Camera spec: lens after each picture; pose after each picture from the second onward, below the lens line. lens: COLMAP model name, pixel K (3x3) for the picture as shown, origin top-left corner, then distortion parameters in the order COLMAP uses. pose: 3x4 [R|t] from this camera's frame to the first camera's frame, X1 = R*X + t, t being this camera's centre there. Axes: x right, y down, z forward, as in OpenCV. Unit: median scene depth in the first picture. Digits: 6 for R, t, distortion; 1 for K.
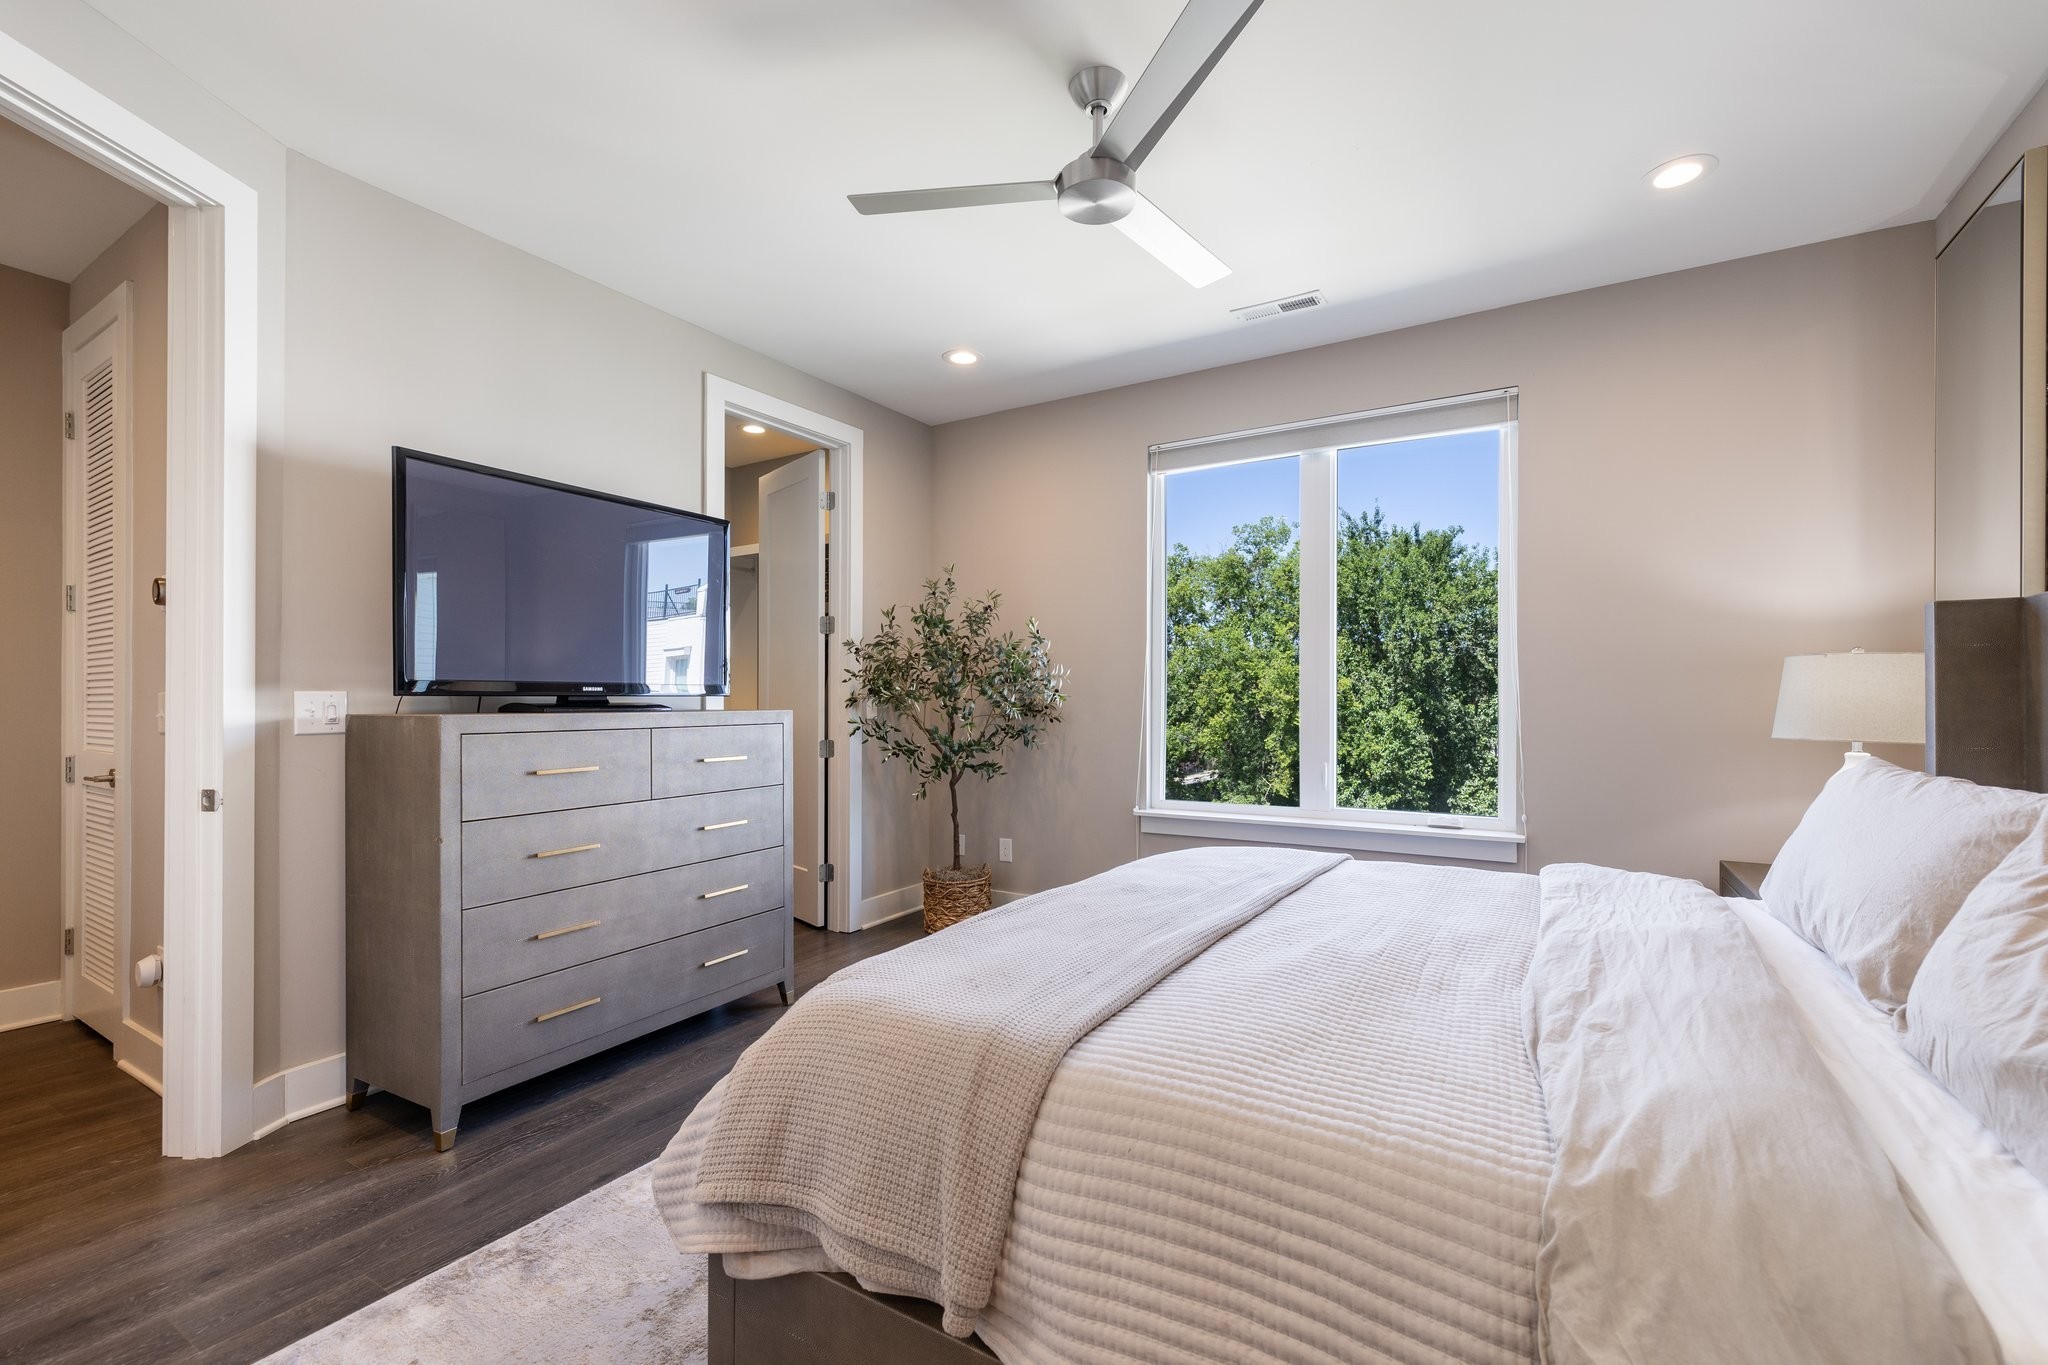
lens RADIAL K [[876.1, 0, 1026.0], [0, 876.1, 698.8], [0, 0, 1]] dist [0.001242, 0.000512]
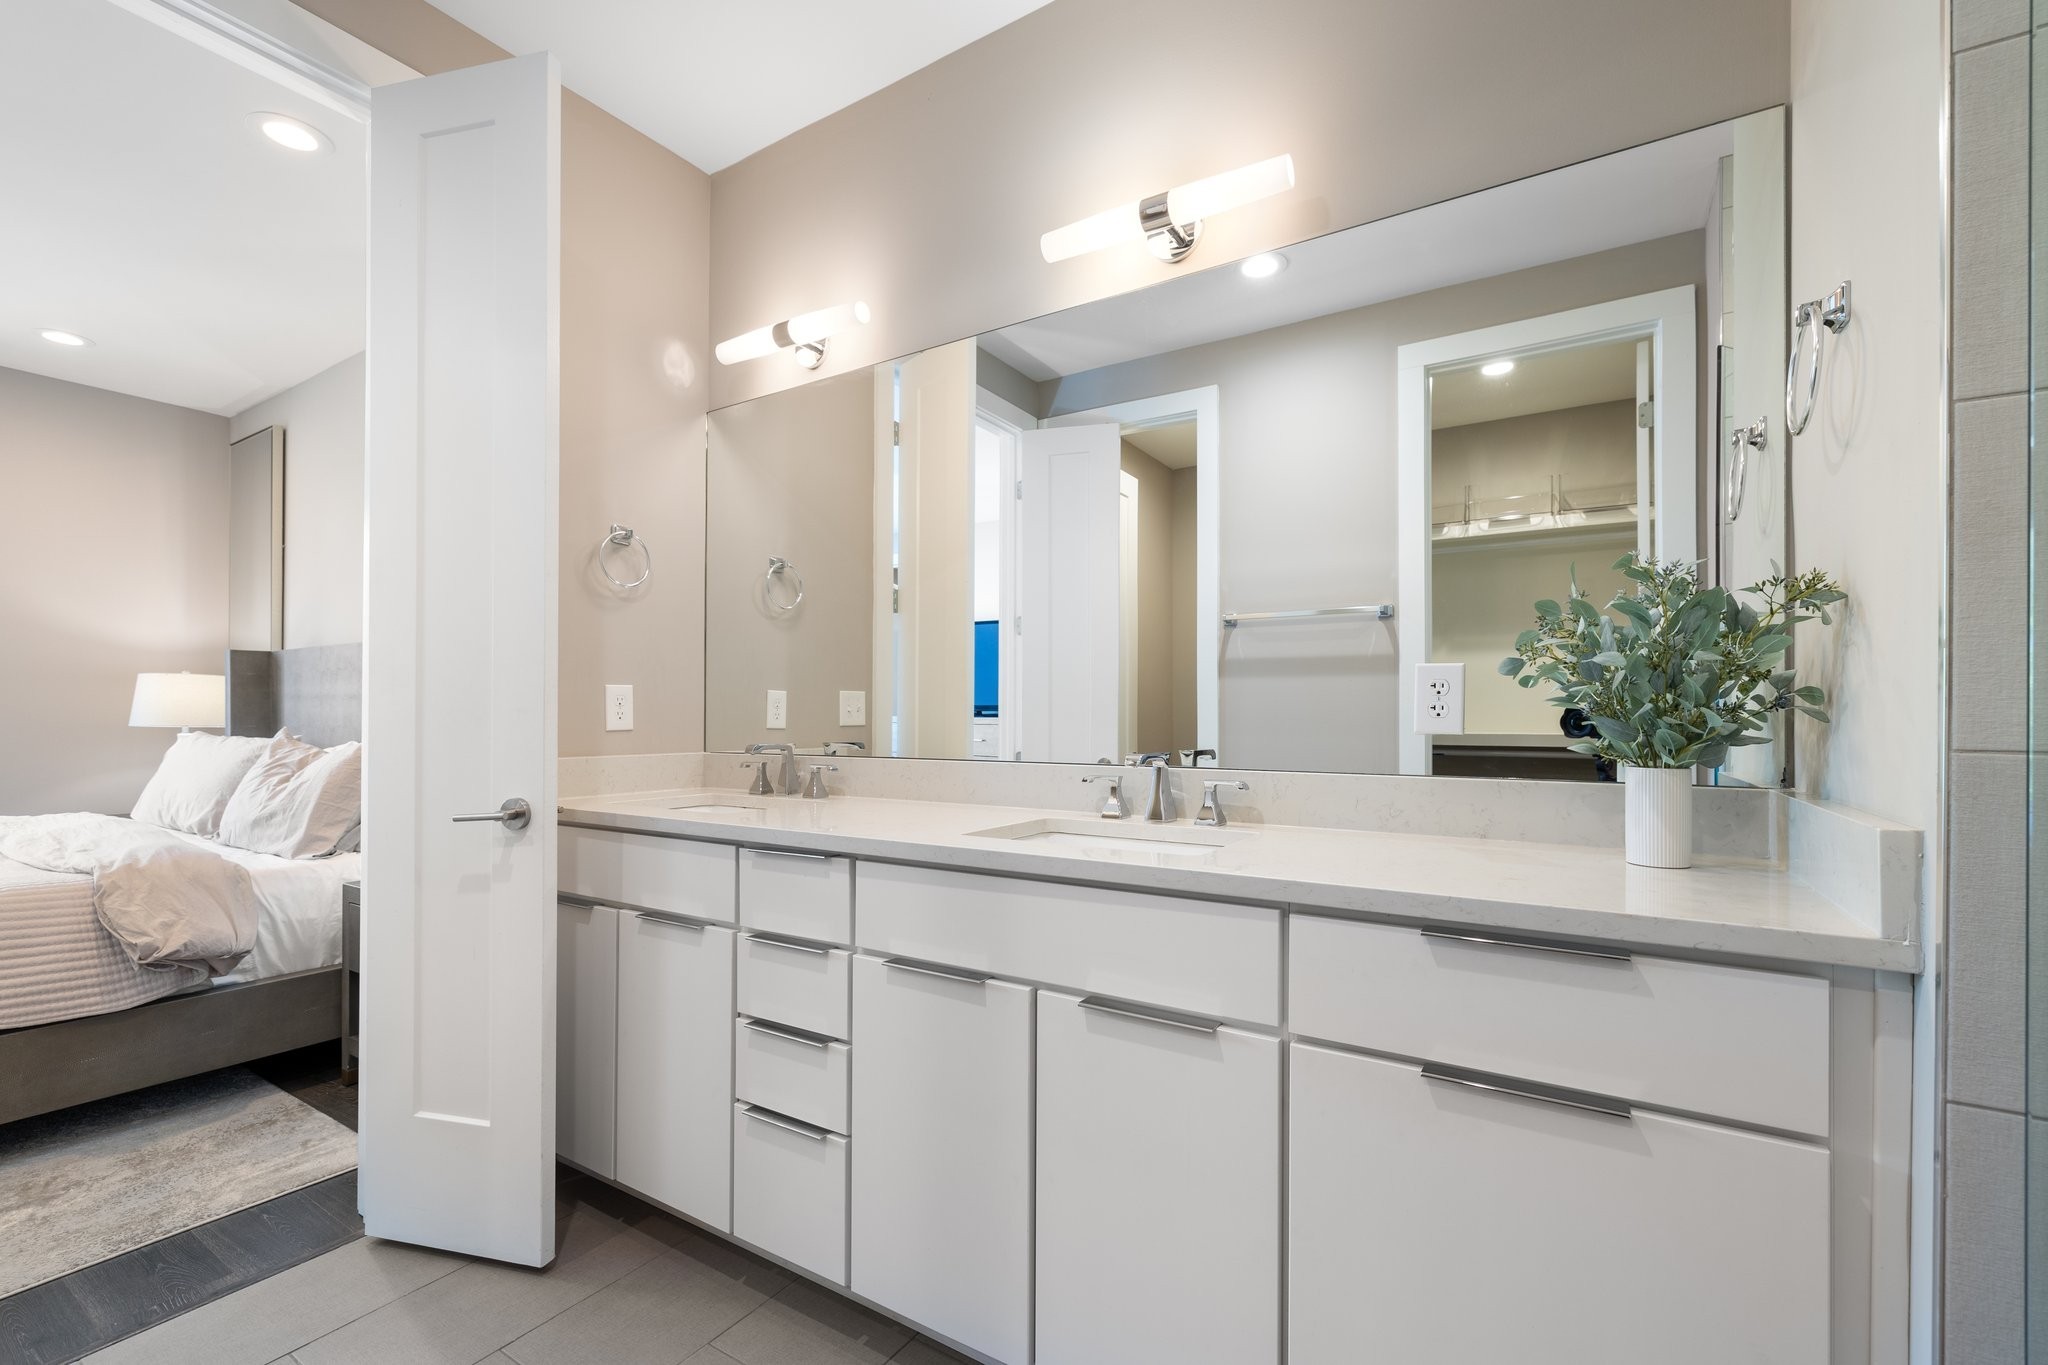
lens RADIAL K [[909.3, 0, 1074.4], [0, 909.3, 718.8], [0, 0, 1]] dist [0.000417, -0.002100]
pose [[0.016696, -0.003022, 0.999856, -0.897399], [-0.007770, 0.999965, 0.003152, 0.017928], [-0.999830, -0.007821, 0.016672, -0.858063]]
